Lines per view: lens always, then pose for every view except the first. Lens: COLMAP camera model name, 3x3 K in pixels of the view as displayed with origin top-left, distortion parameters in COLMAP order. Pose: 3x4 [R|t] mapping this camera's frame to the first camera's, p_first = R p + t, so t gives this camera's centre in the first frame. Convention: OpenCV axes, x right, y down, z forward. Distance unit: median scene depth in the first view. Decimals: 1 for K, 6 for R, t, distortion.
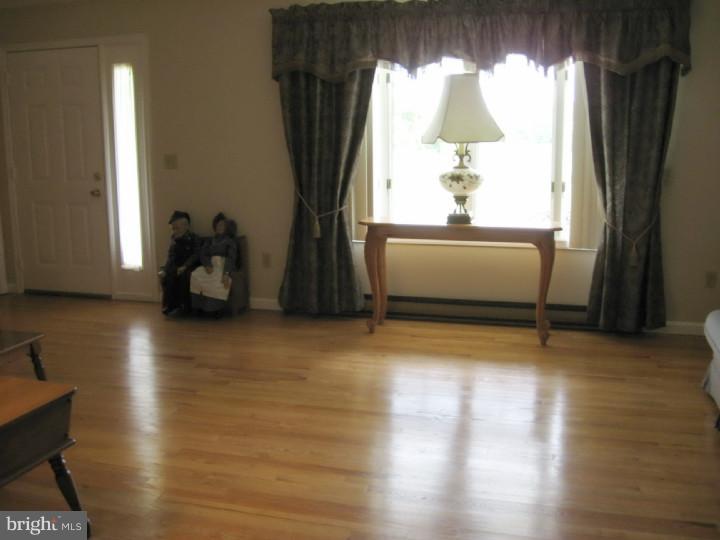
lens RADIAL K [[746.2, 0, 358.9], [0, 746.2, 268.9], [0, 0, 1]] dist [-0.130501, 0.025958]
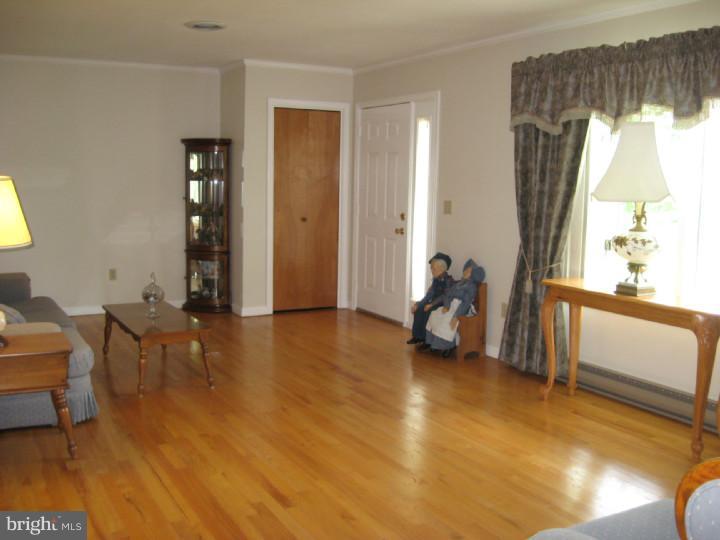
lens RADIAL K [[746.2, 0, 358.9], [0, 746.2, 268.9], [0, 0, 1]] dist [-0.130501, 0.025958]
pose [[0.712961, 0.107482, -0.692917, 0.463623], [-0.154907, 0.987910, -0.006149, -0.033920], [0.683879, 0.111722, 0.720991, 0.154916]]
